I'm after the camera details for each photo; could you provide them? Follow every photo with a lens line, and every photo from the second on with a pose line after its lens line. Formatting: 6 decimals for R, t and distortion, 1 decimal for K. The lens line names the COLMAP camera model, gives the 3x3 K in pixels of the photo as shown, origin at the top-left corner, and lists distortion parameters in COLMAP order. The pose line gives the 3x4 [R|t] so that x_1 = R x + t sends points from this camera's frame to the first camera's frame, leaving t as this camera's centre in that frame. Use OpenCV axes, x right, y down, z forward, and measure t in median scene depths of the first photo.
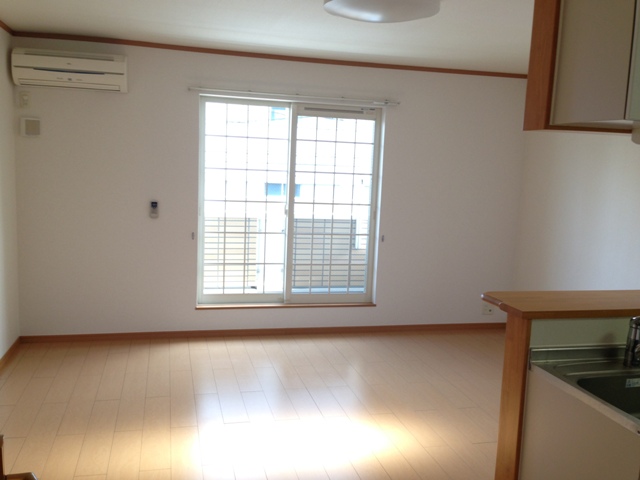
lens RADIAL K [[591.8, 0, 320.0], [0, 591.8, 240.0], [0, 0, 1]] dist [0.018808, -0.001074]
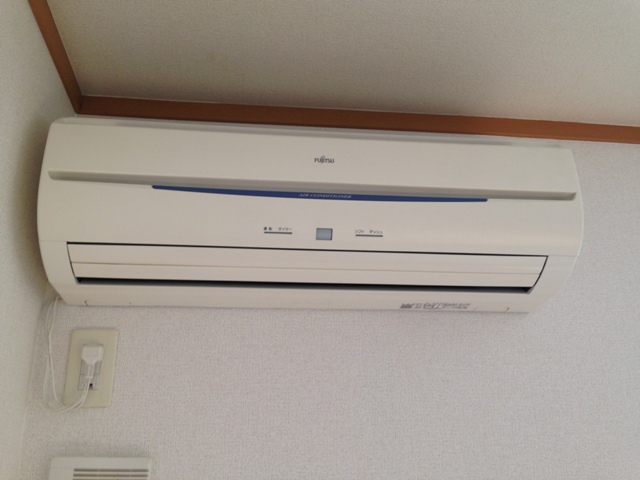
lens RADIAL K [[591.8, 0, 320.0], [0, 591.8, 240.0], [0, 0, 1]] dist [0.018808, -0.001074]
pose [[0.990704, -0.099720, -0.092533, -0.400728], [0.042875, 0.874410, -0.483290, -0.174599], [0.129106, 0.474829, 0.870557, 0.826766]]
